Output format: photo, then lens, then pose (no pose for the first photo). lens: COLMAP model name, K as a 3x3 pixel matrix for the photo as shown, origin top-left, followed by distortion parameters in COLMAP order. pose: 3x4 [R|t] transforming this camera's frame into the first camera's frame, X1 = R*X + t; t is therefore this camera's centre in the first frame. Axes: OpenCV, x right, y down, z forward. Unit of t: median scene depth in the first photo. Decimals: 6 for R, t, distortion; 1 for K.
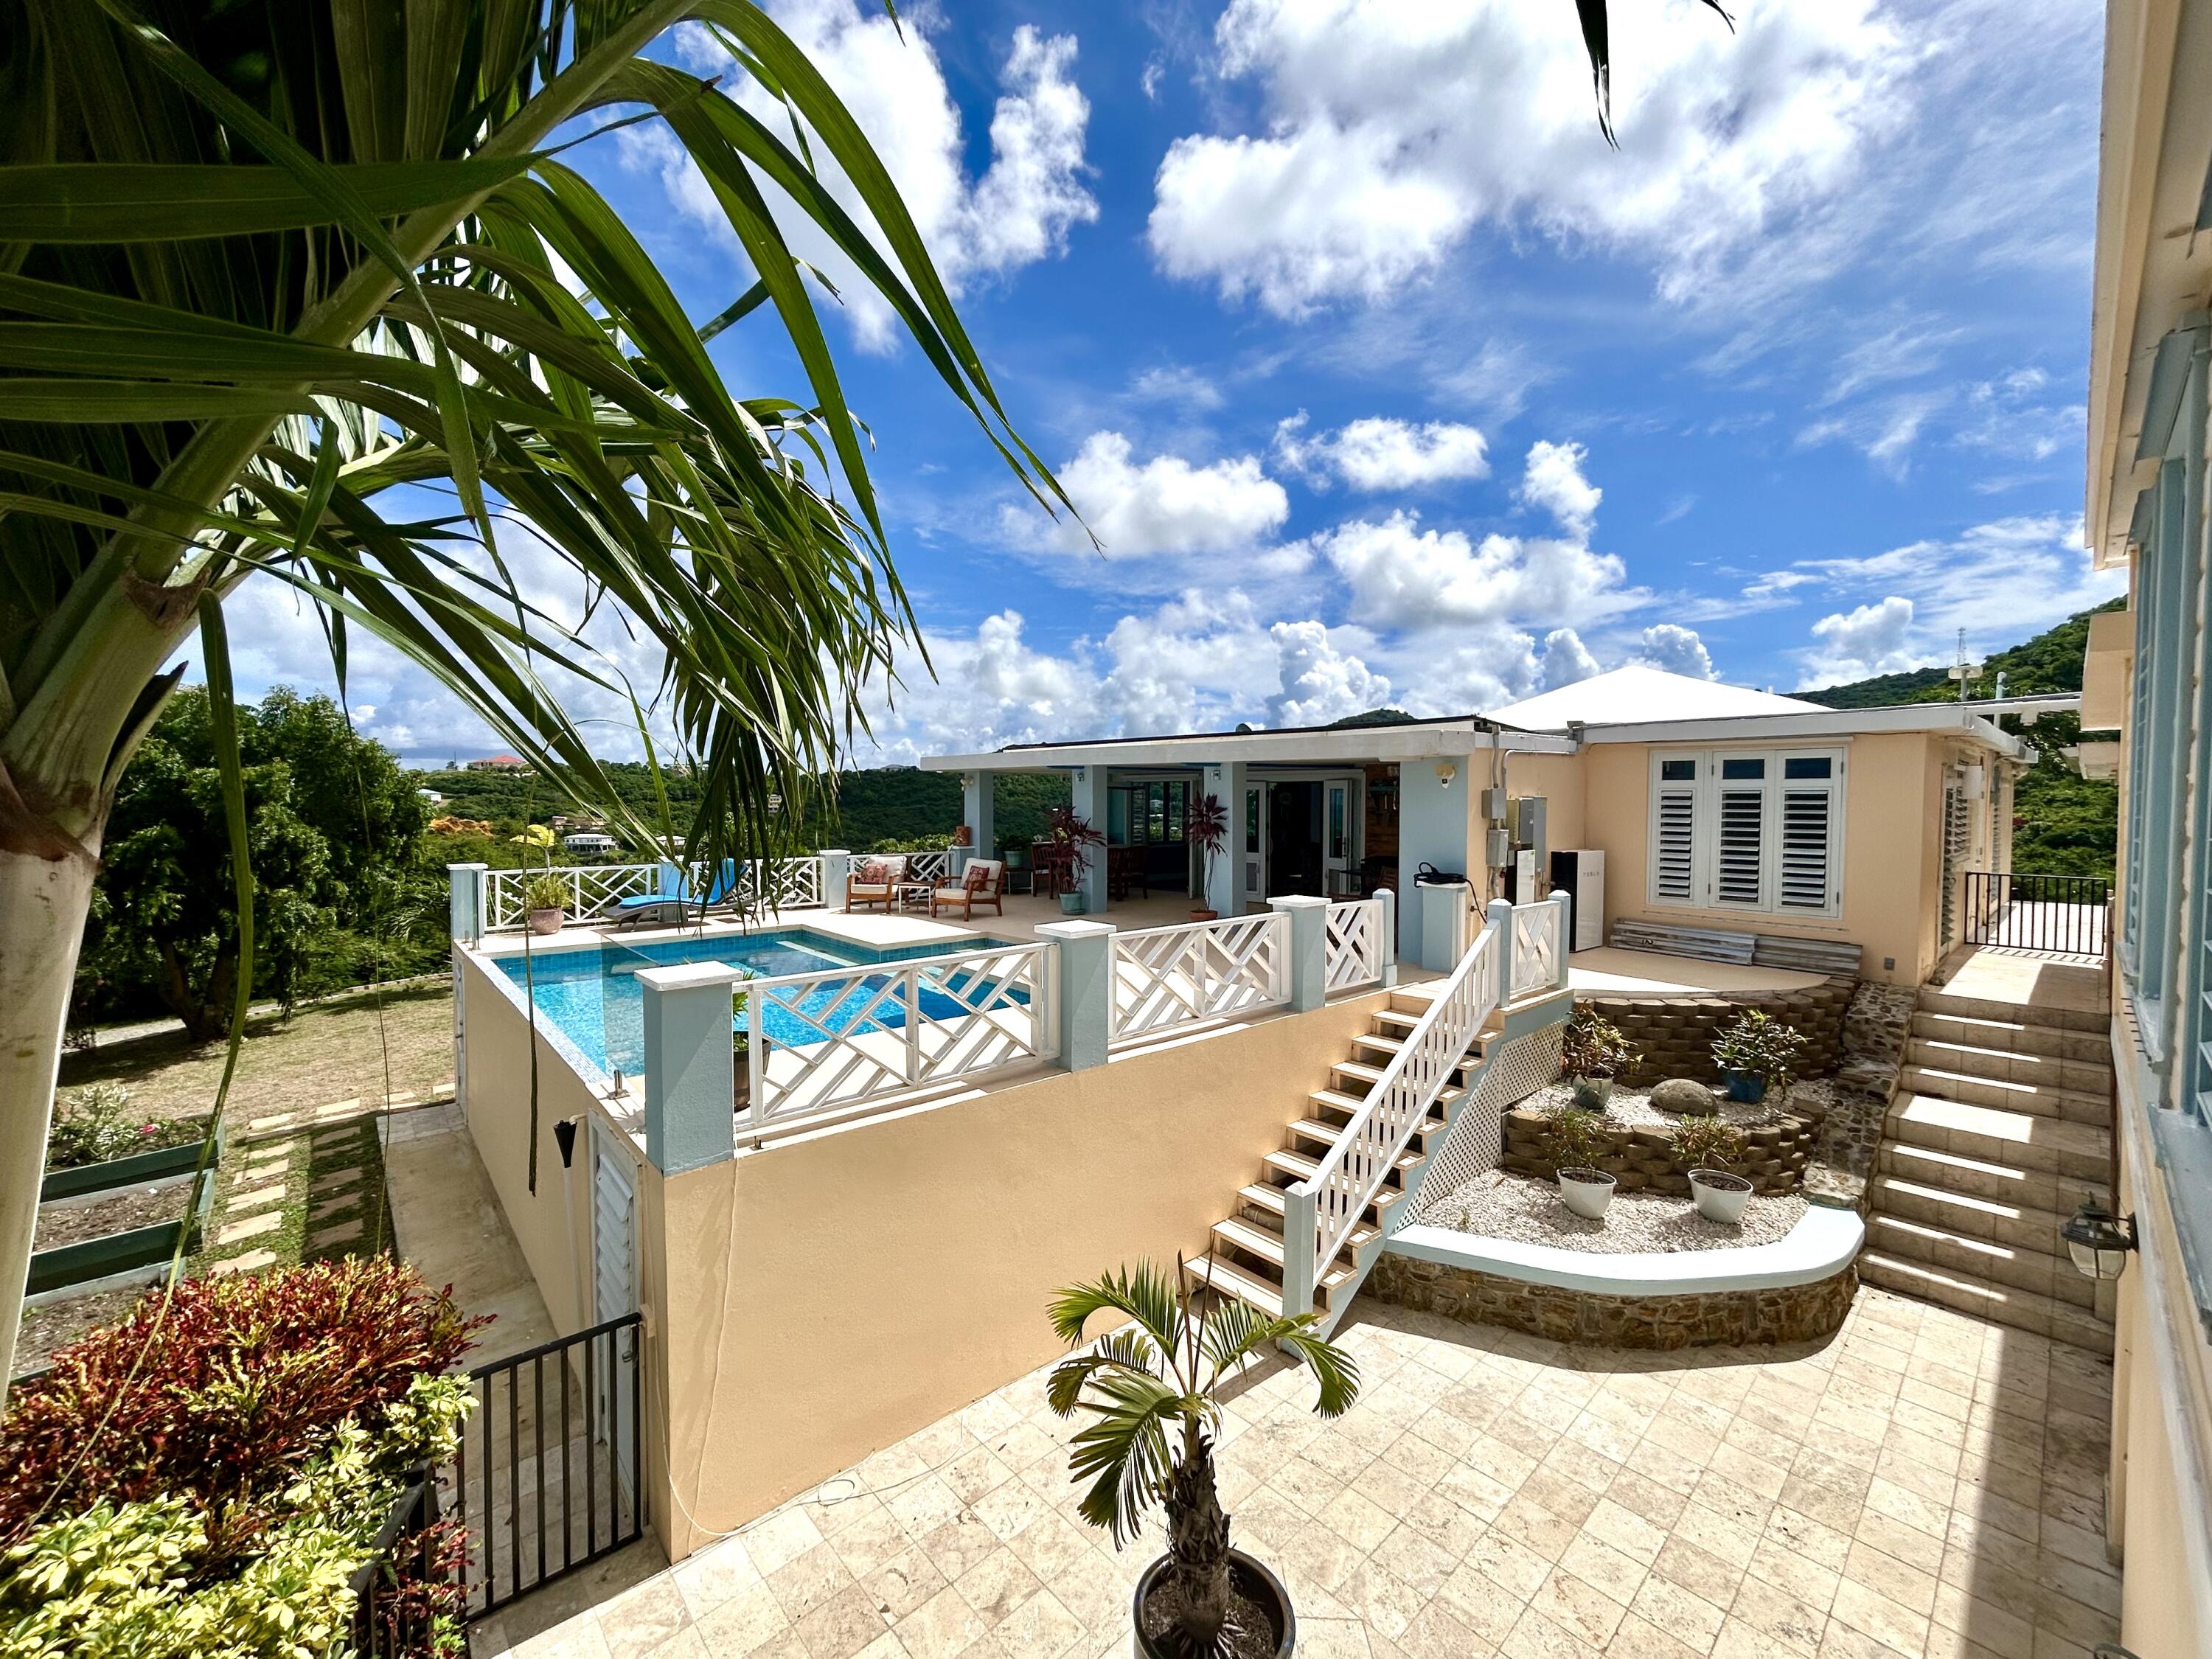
lens RADIAL K [[893.3, 0, 1103.0], [0, 893.3, 834.0], [0, 0, 1]] dist [0.000426, 0.000282]
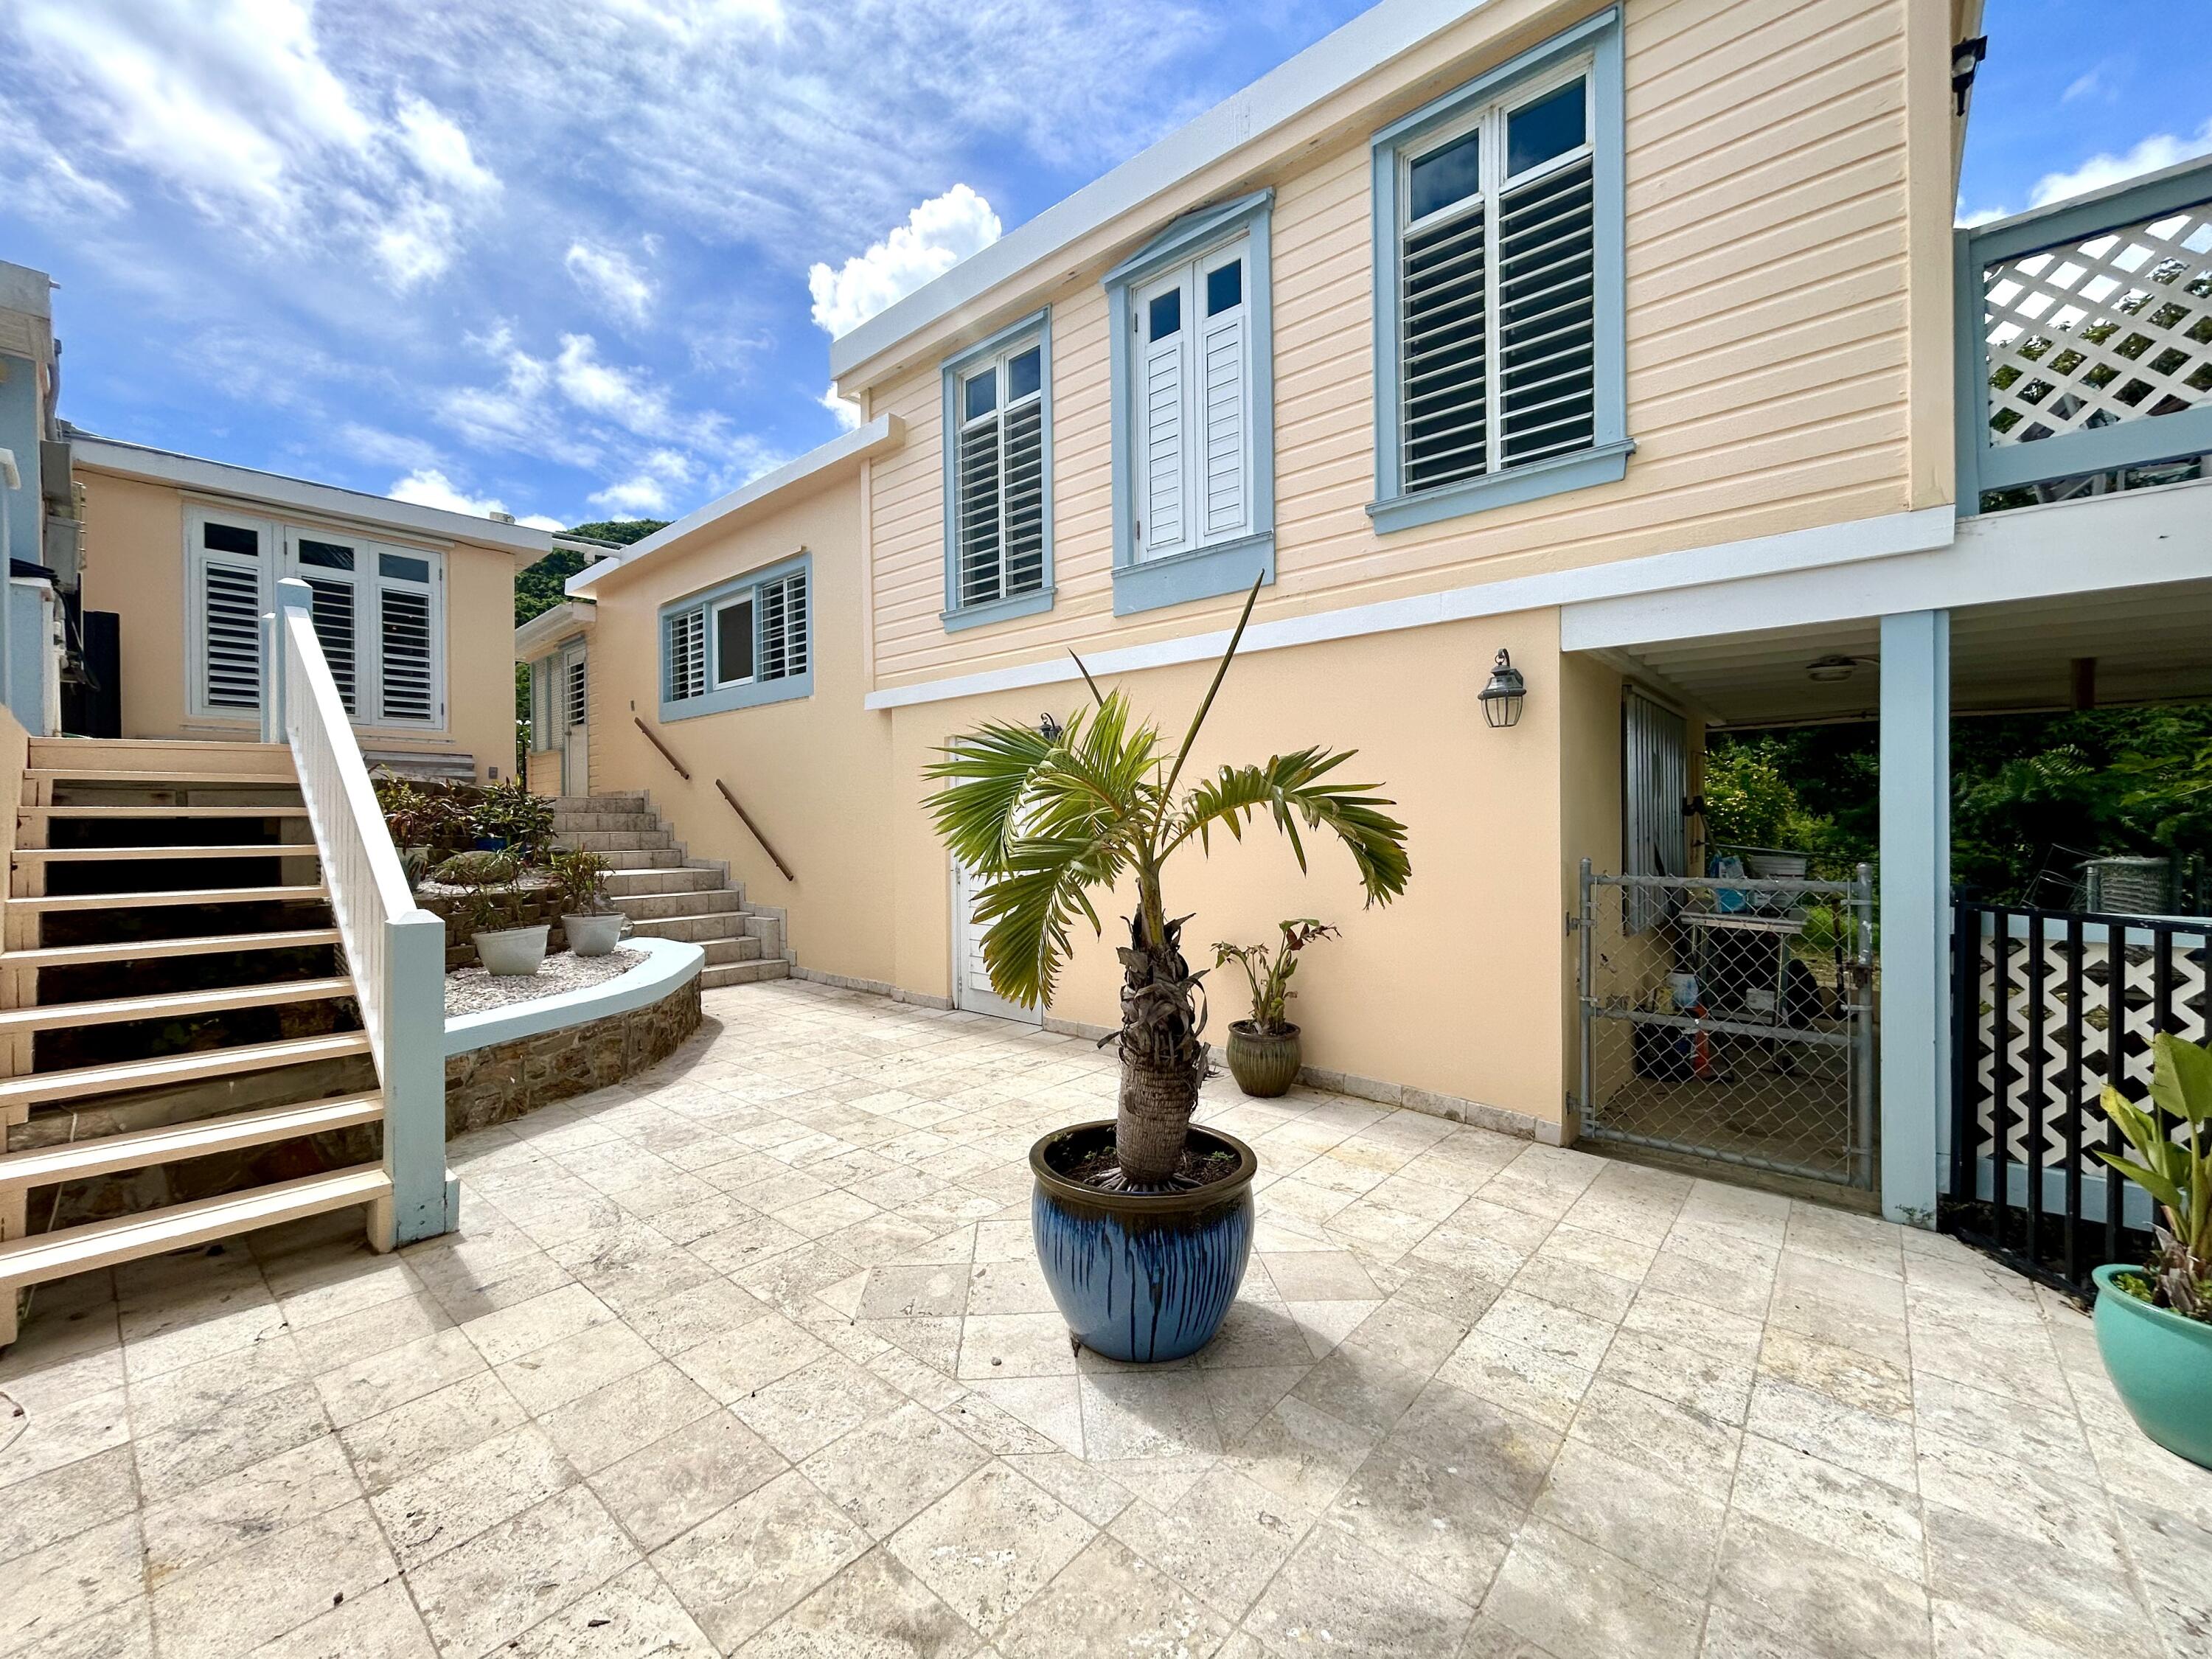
lens RADIAL K [[893.3, 0, 1100.0], [0, 893.3, 832.5], [0, 0, 1]] dist [0.000426, 0.000282]
pose [[-0.123377, -0.009545, 0.992314, -0.287902], [0.051502, 0.998545, 0.016009, 0.289750], [-0.991022, 0.053081, -0.122706, 0.538515]]
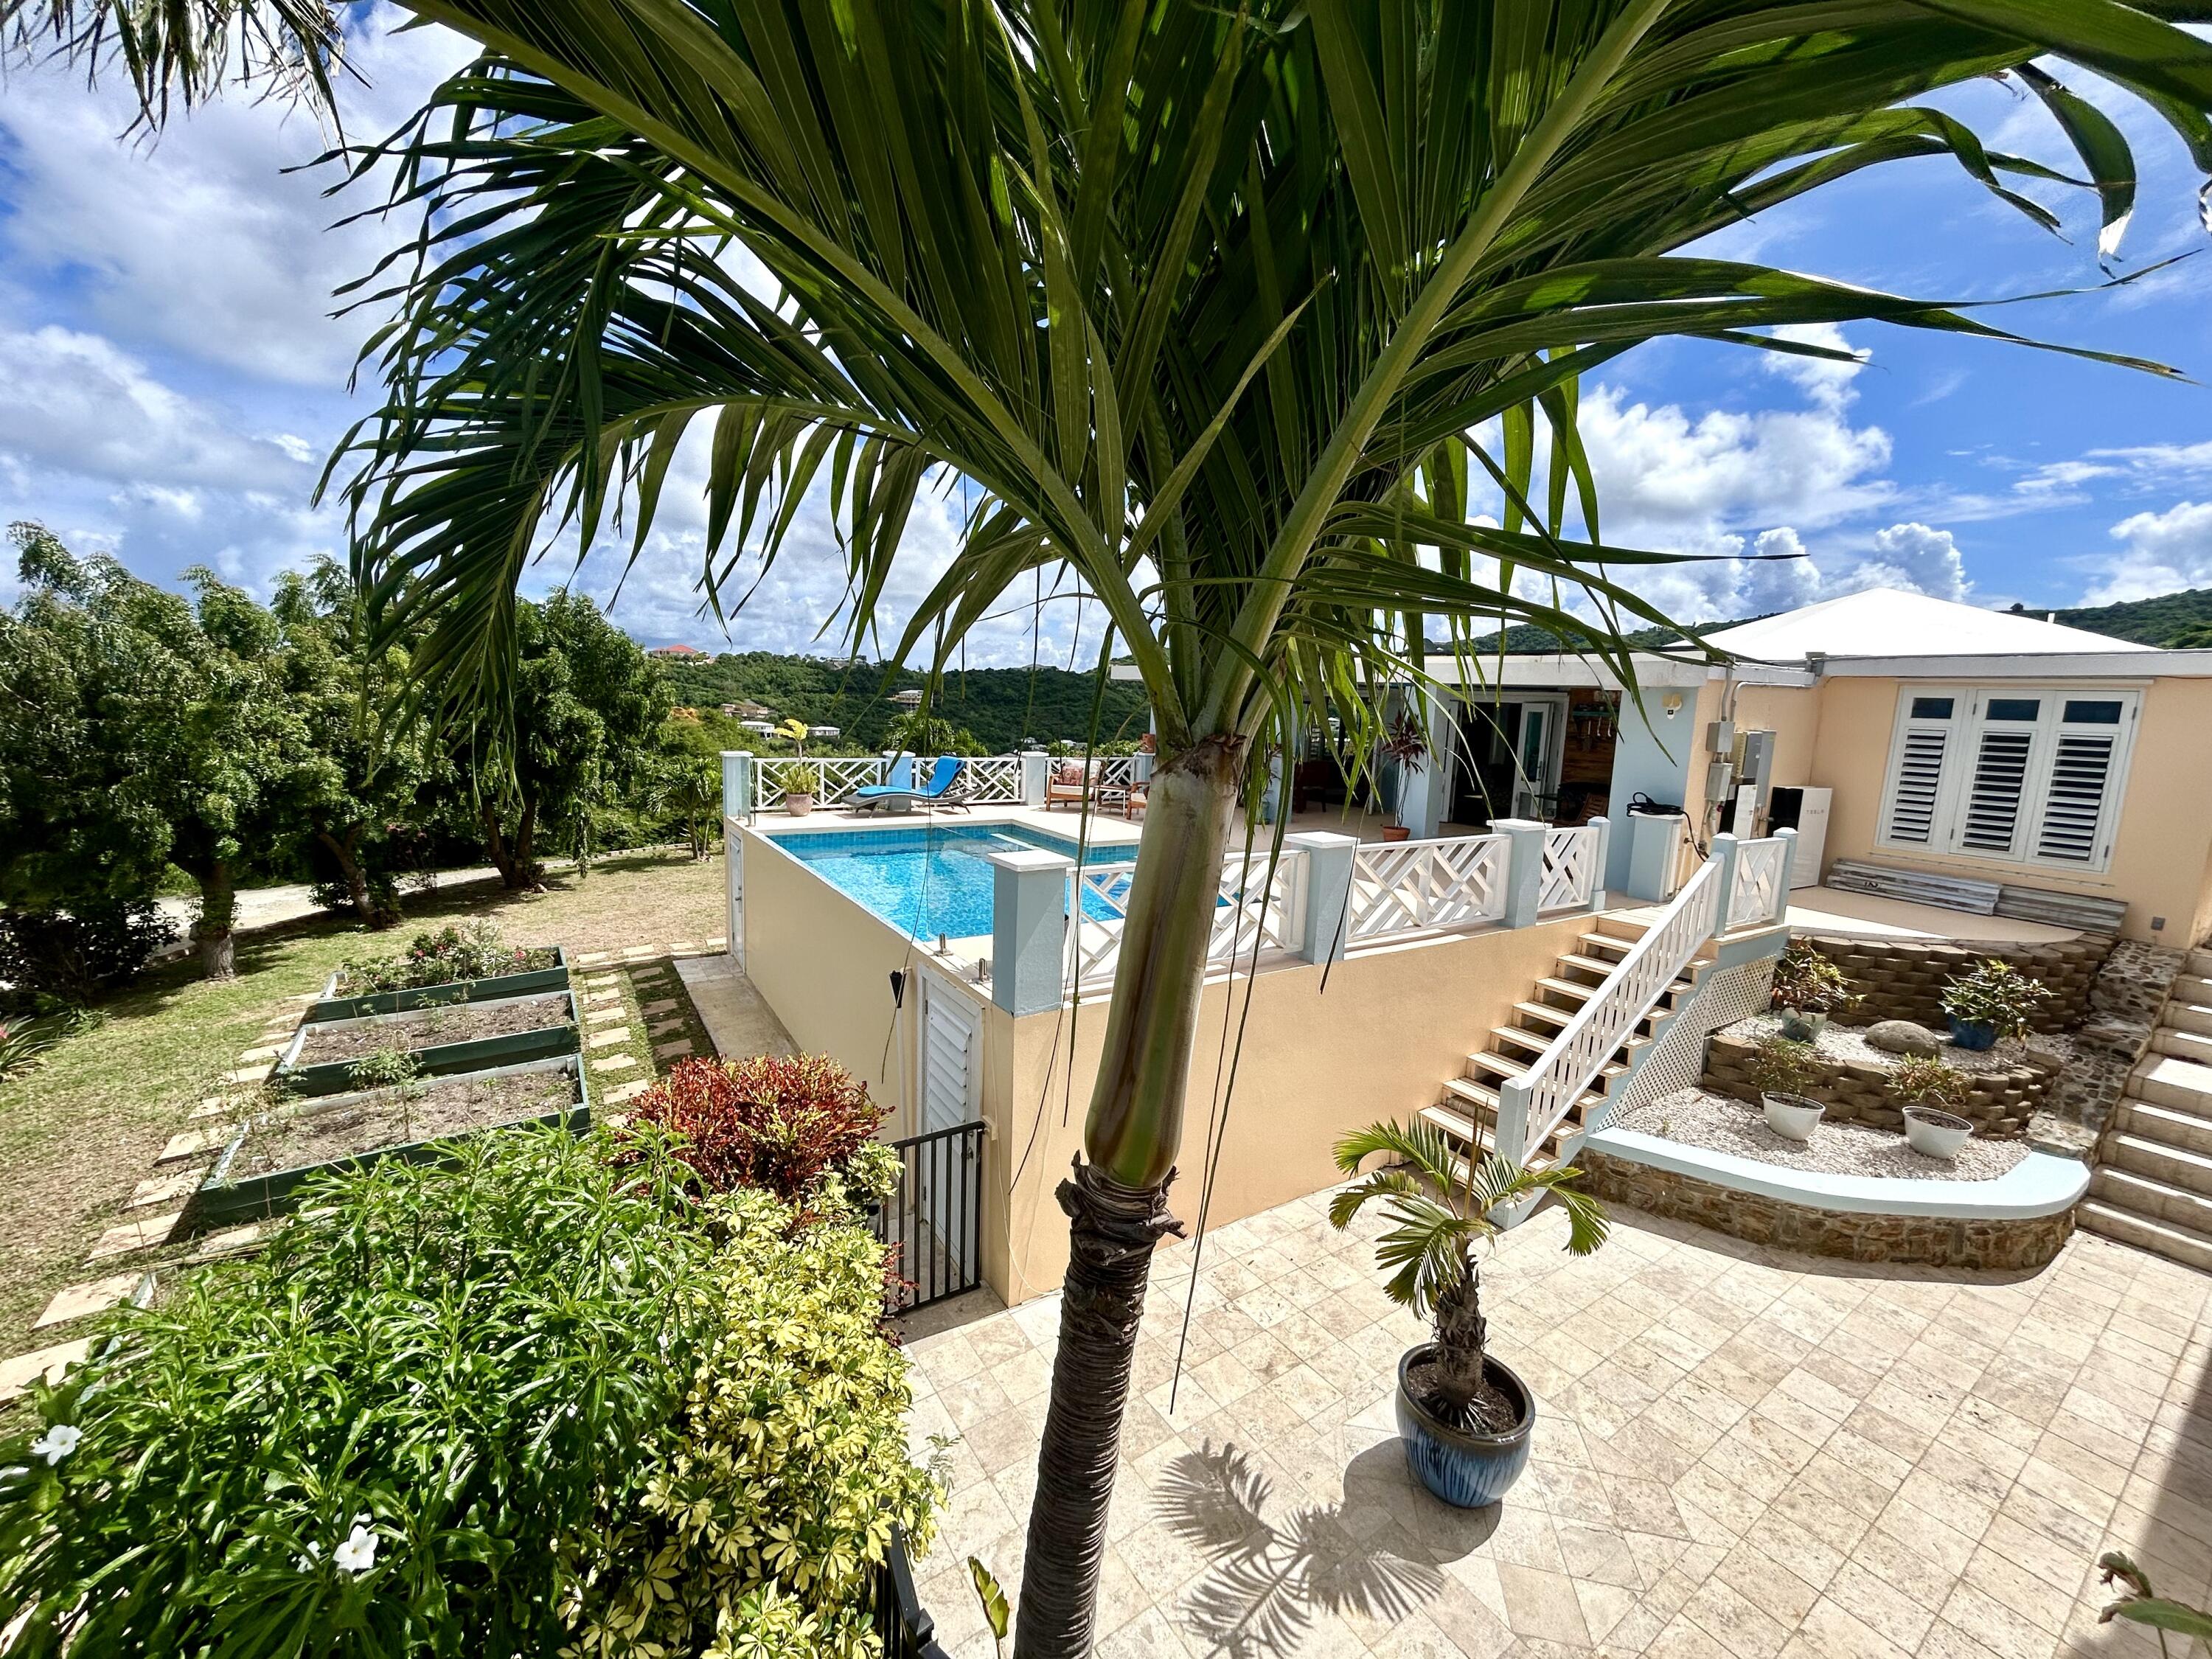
lens RADIAL K [[893.3, 0, 1102.5], [0, 893.3, 835.4], [0, 0, 1]] dist [0.000426, 0.000282]
pose [[0.988035, 0.056635, -0.143455, -0.118840], [-0.040911, 0.993059, 0.110277, -0.008357], [0.148705, -0.103089, 0.983494, -0.111576]]
